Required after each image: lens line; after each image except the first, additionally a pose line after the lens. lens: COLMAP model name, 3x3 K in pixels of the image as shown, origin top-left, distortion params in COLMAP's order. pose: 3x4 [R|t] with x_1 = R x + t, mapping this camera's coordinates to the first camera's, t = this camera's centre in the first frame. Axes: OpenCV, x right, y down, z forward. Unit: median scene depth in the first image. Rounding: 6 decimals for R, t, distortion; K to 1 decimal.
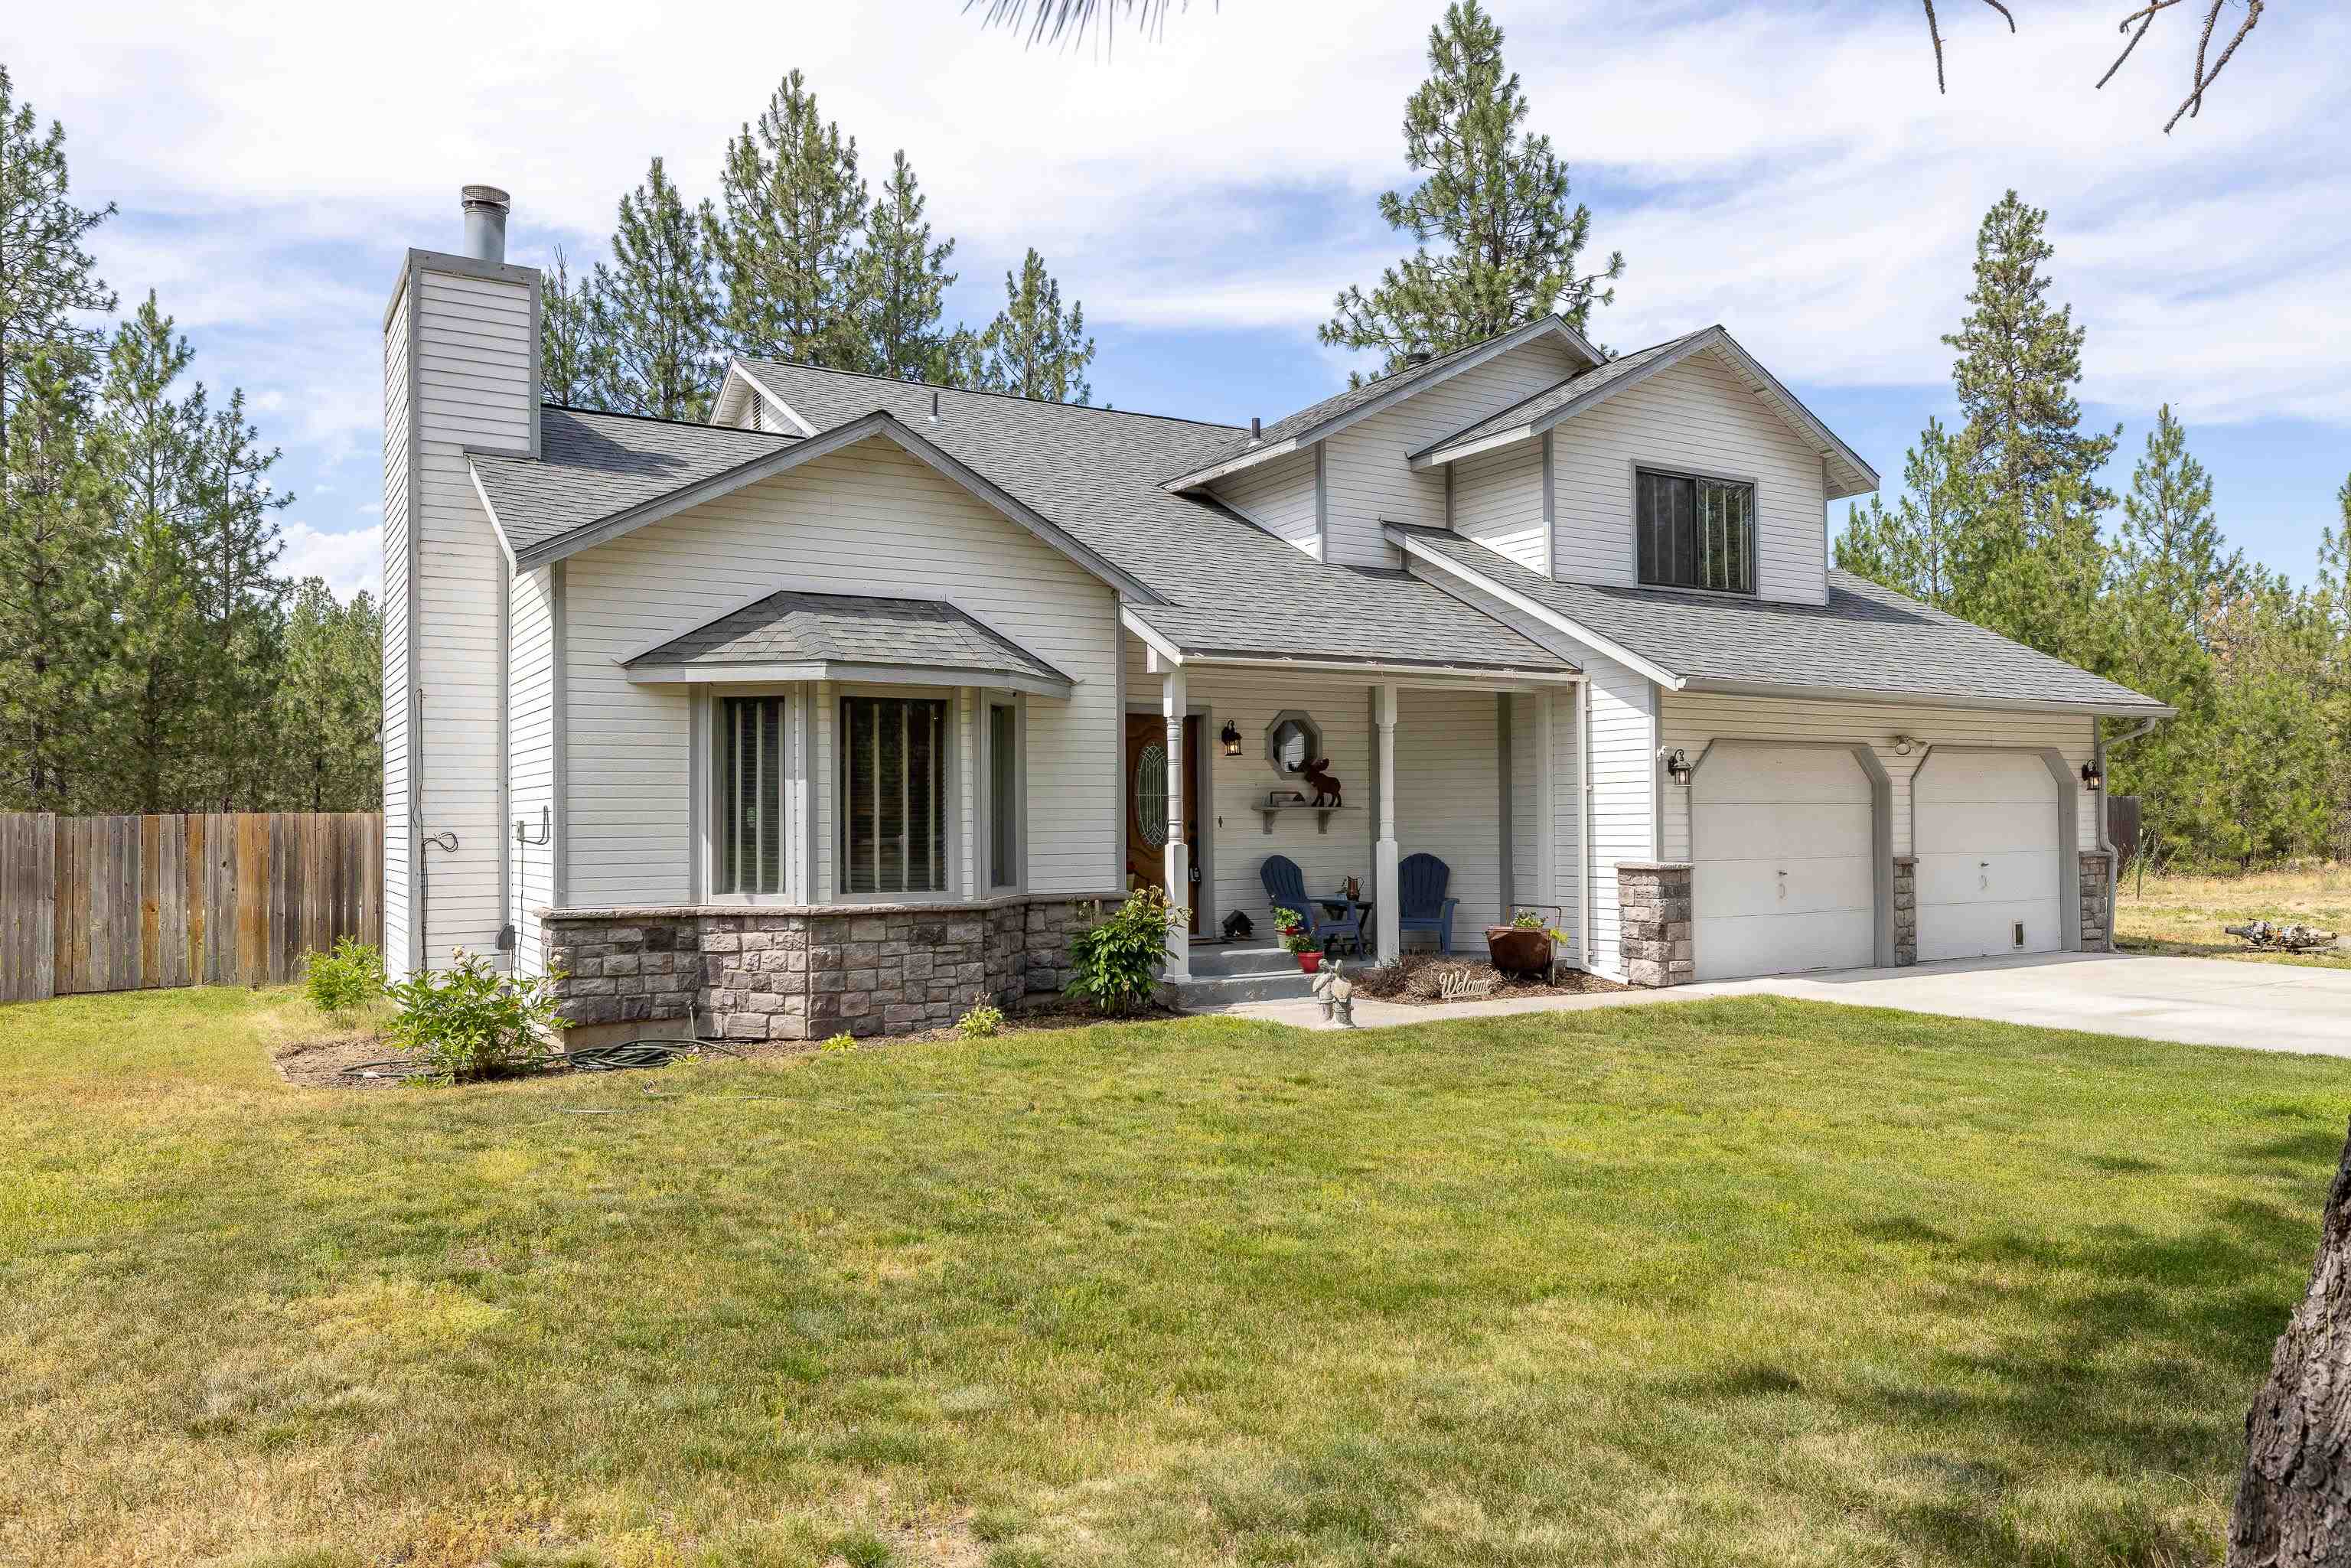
lens RADIAL K [[1611.8, 0, 1155.3], [0, 1611.8, 791.5], [0, 0, 1]] dist [-0.001827, 0.002304]
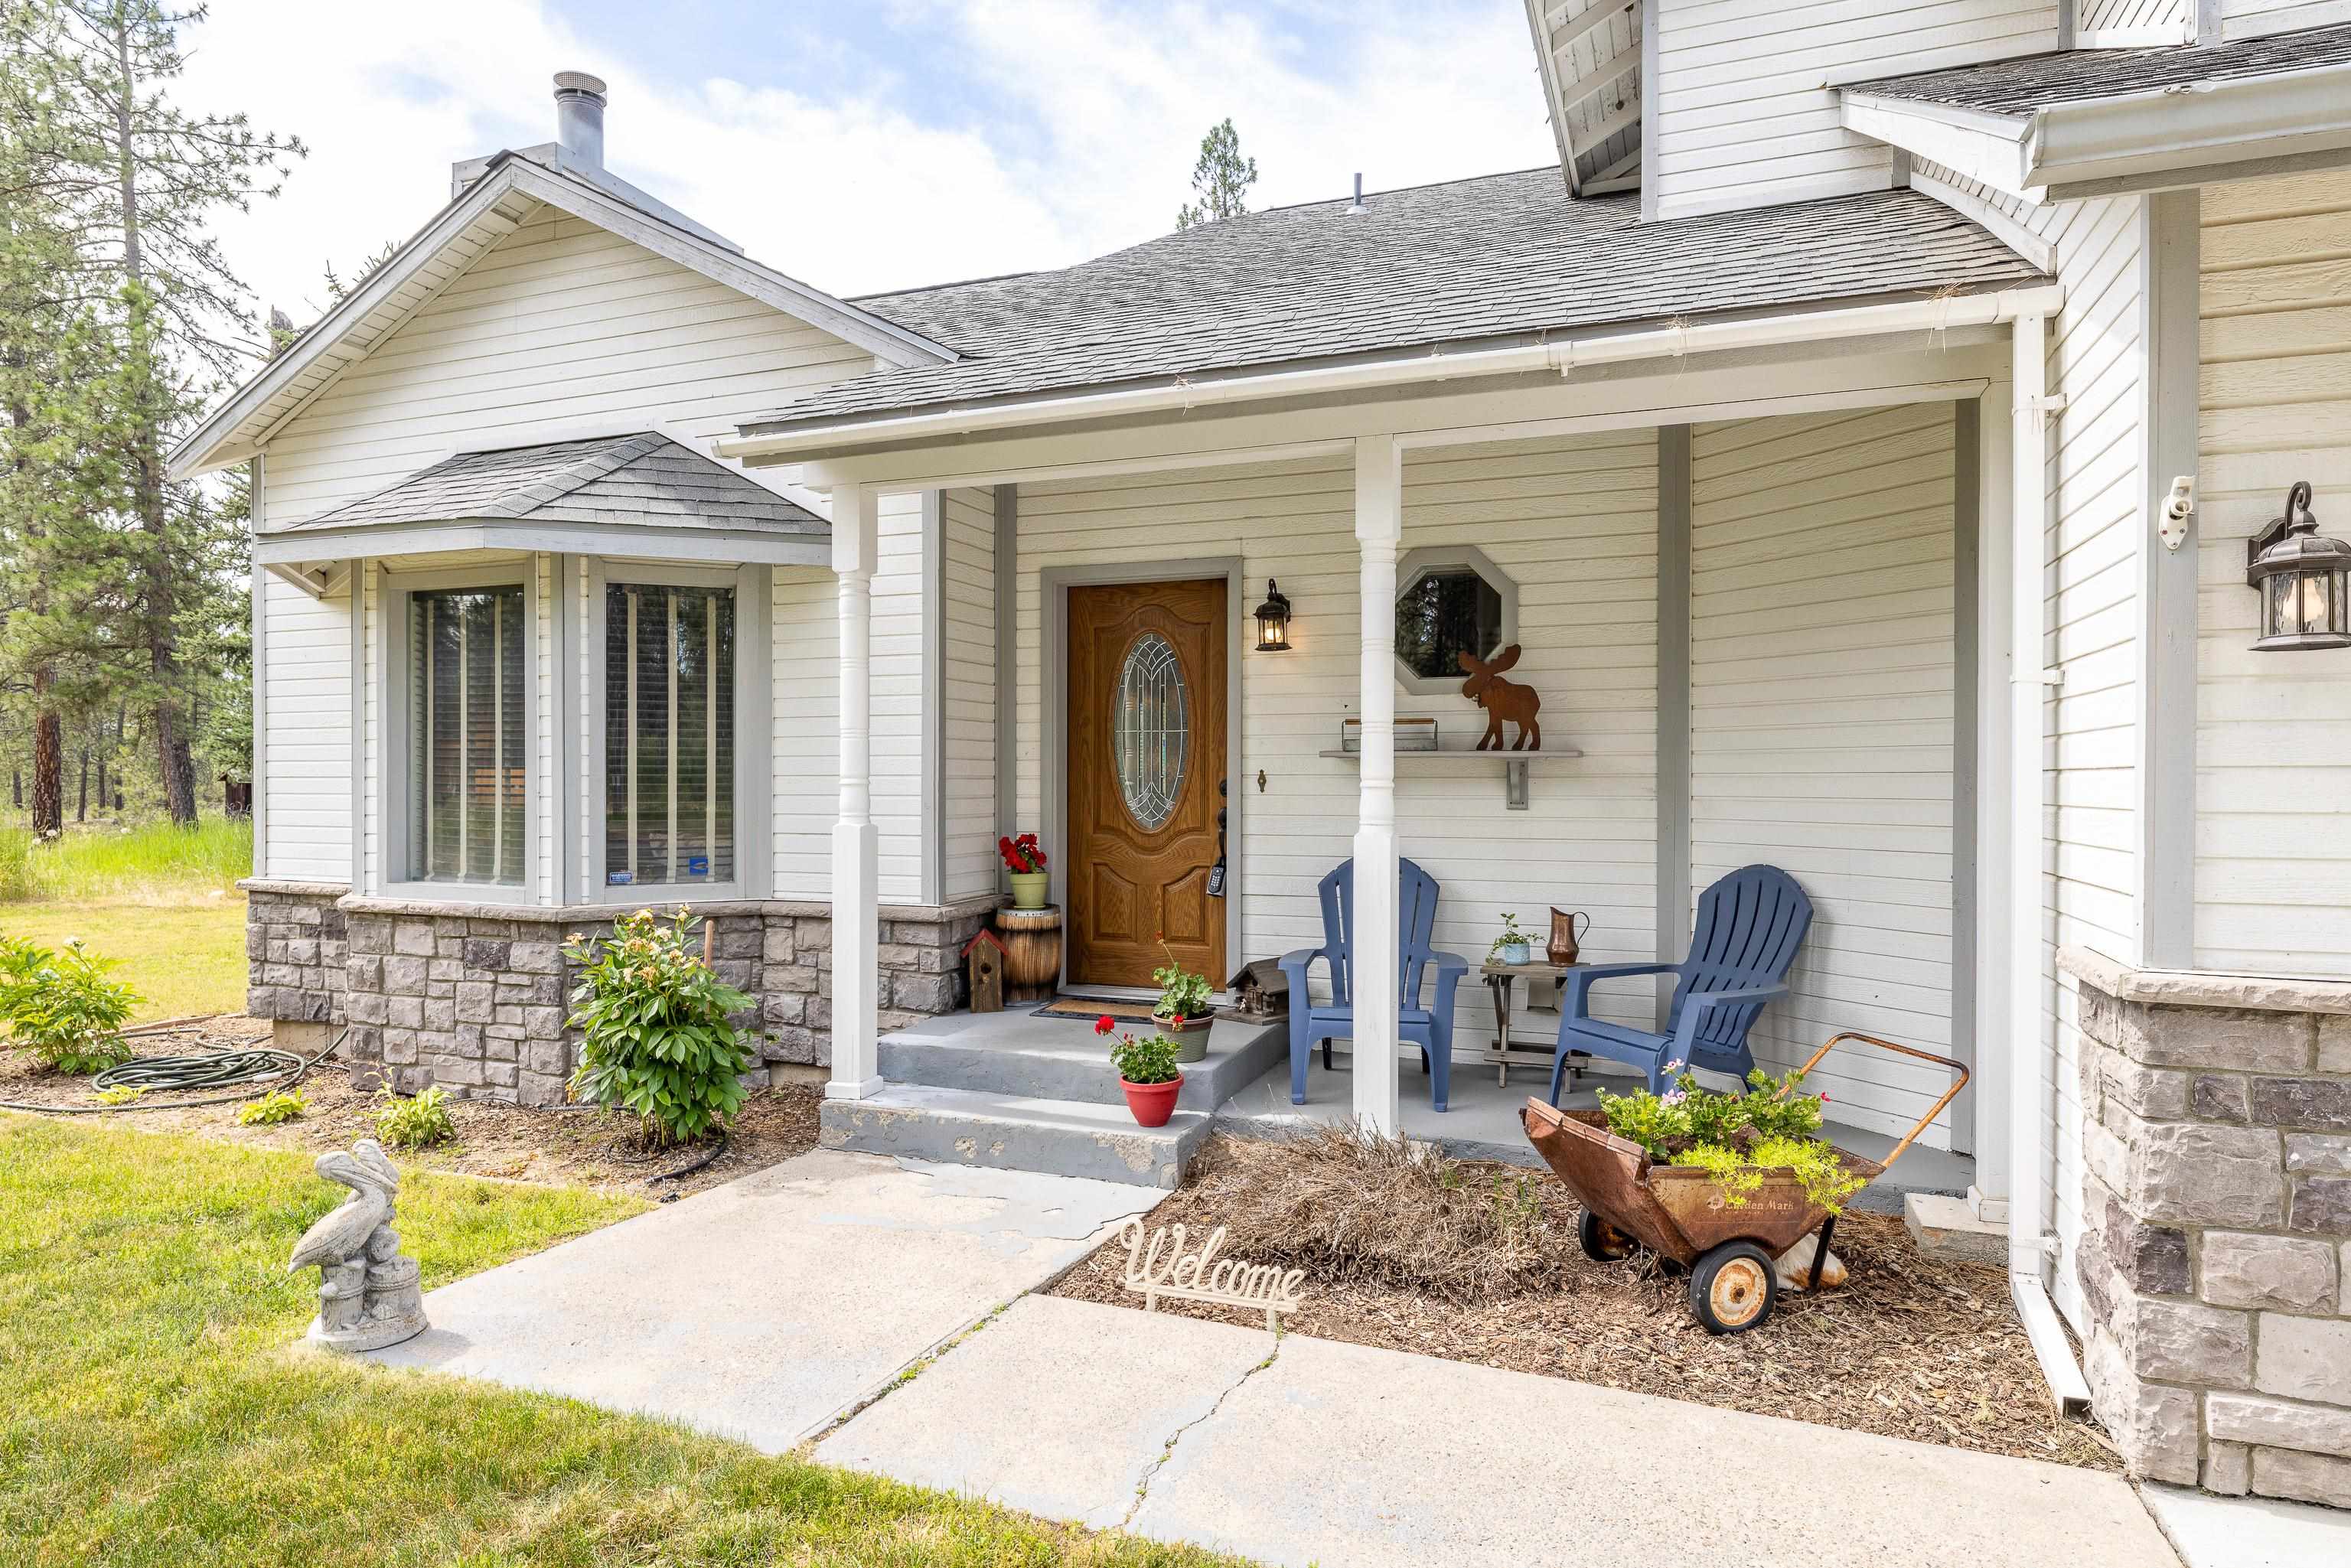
lens RADIAL K [[1348.8, 0, 1166.4], [0, 1348.8, 790.5], [0, 0, 1]] dist [0.000710, 0.001617]
pose [[0.619312, 0.013638, -0.785026, 0.366649], [0.007071, 0.999712, 0.022947, 0.011832], [0.785113, -0.019762, 0.619037, 0.733847]]
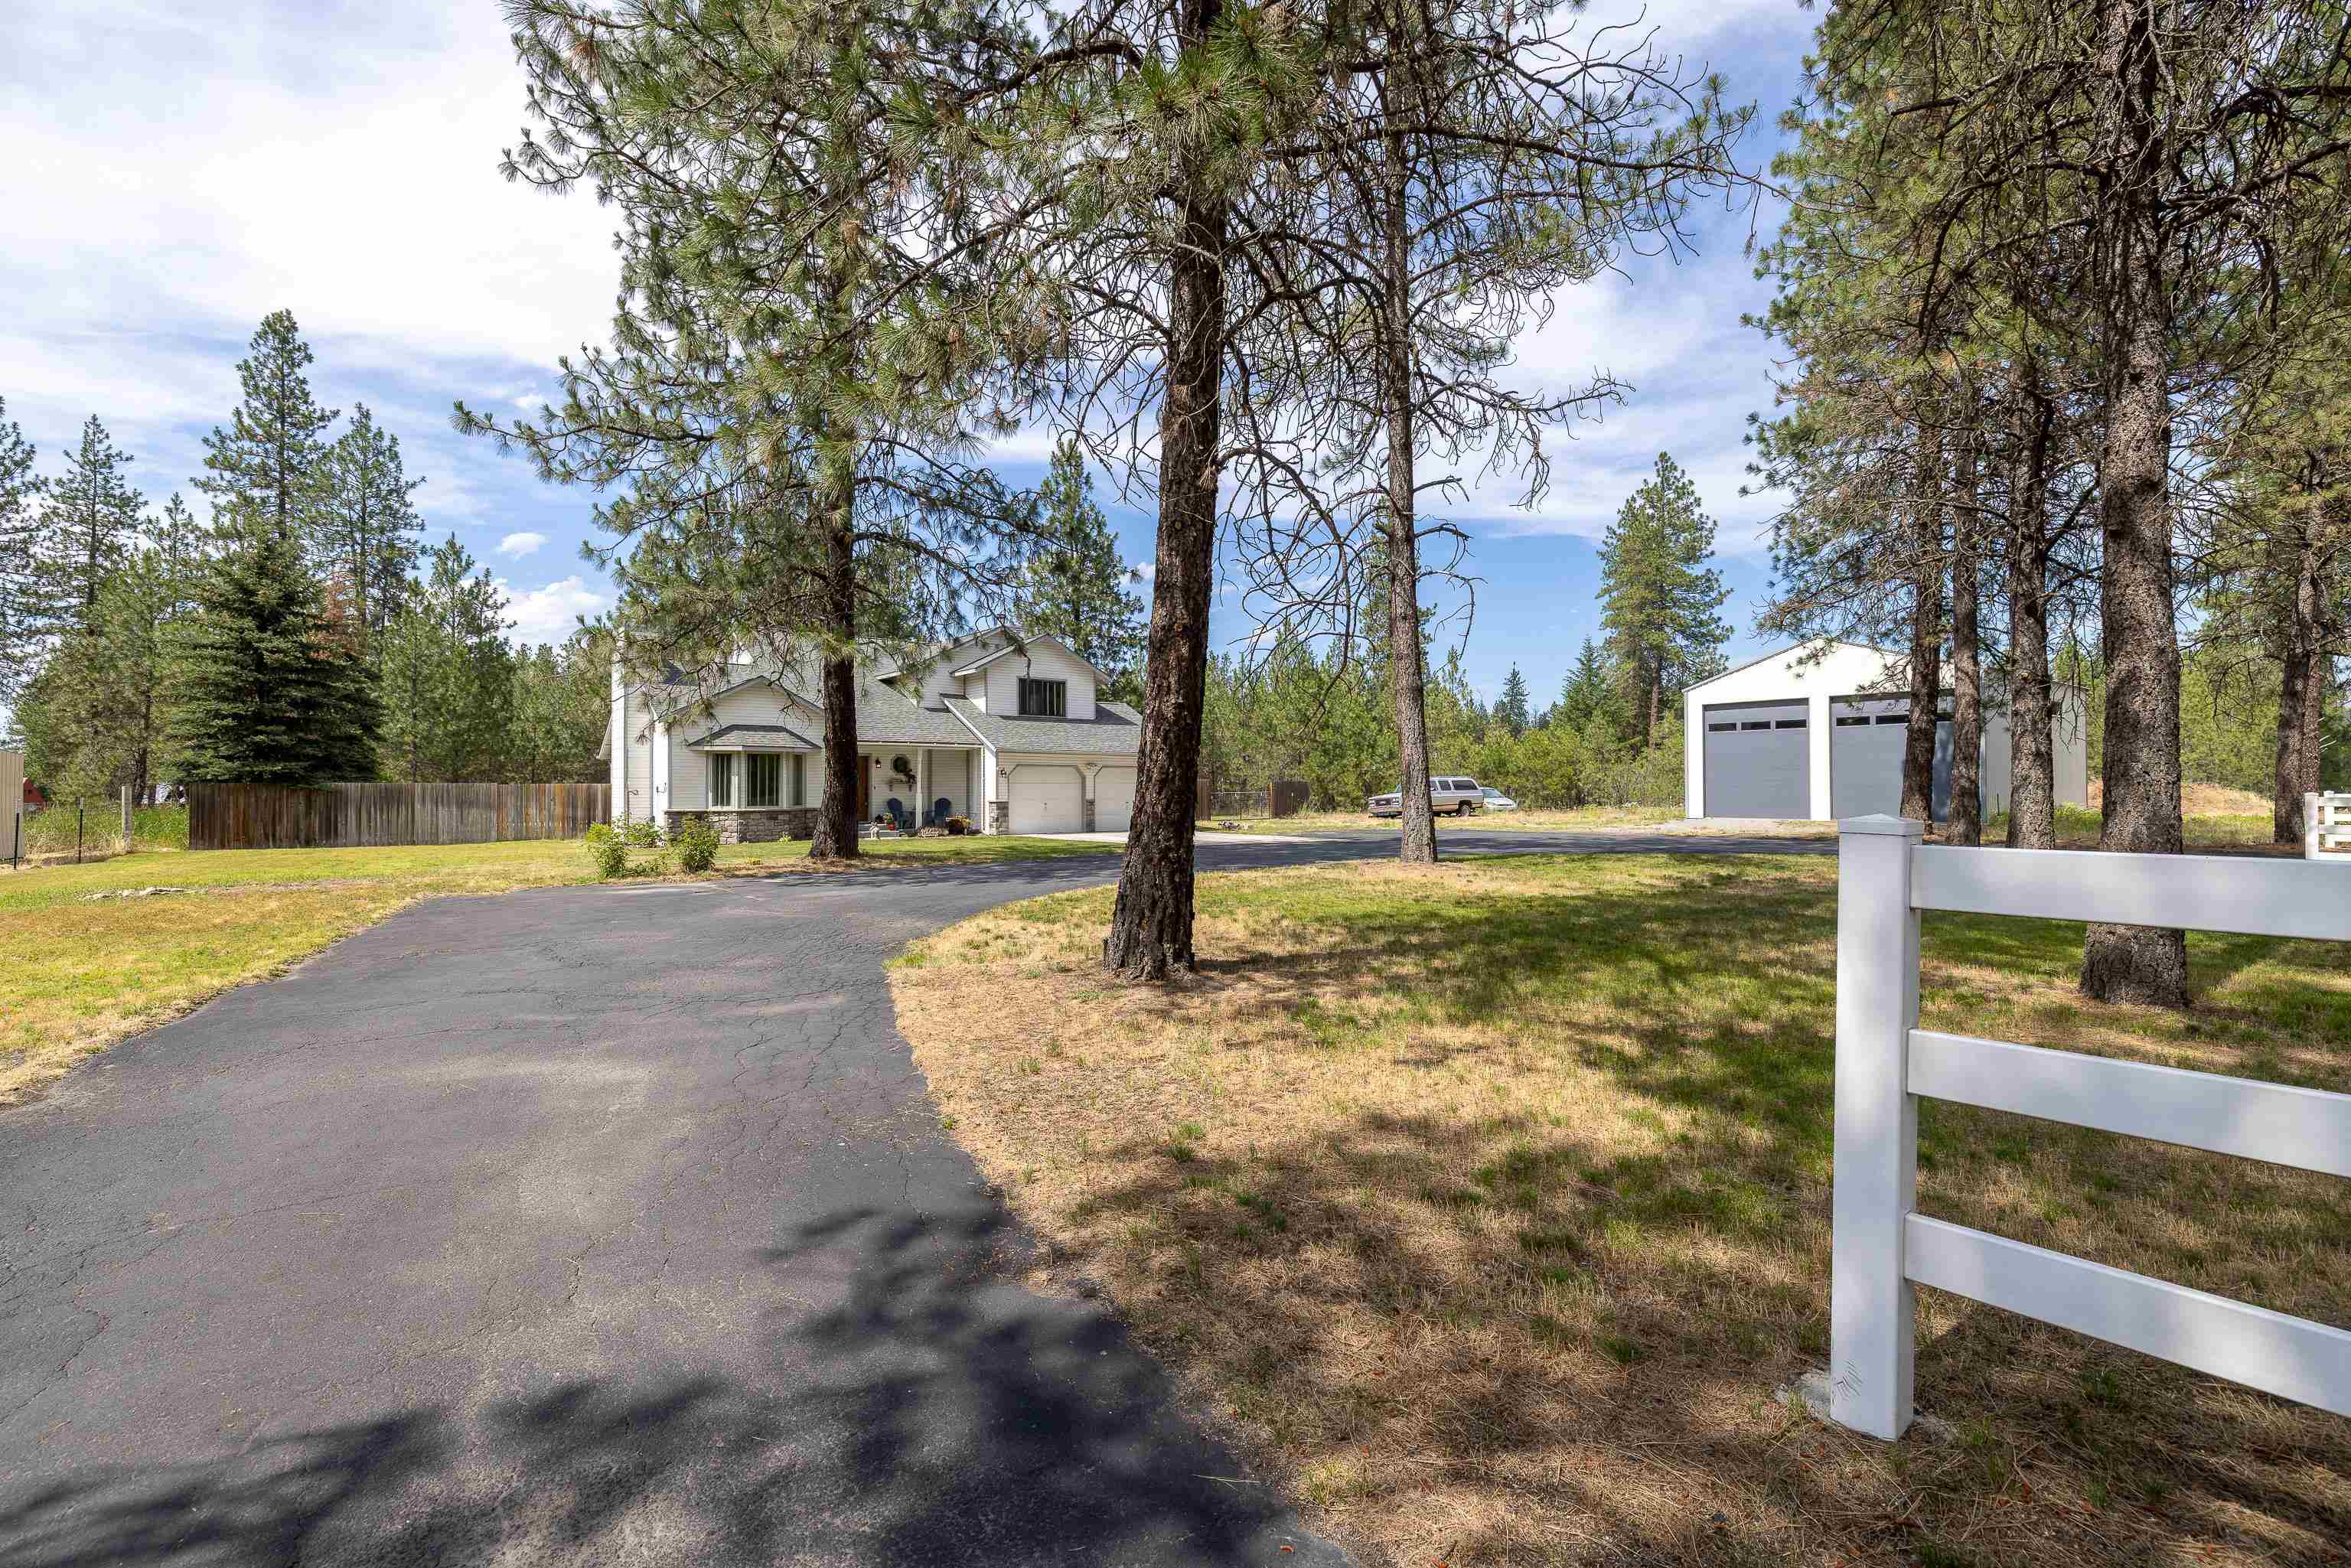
lens RADIAL K [[1009.0, 0, 1161.7], [0, 1009.0, 777.5], [0, 0, 1]] dist [-0.000600, 0.000448]
pose [[0.993291, 0.005858, 0.115495, 0.401917], [-0.006520, 0.999964, 0.005358, -0.018573], [-0.115460, -0.006075, 0.993294, -1.183469]]
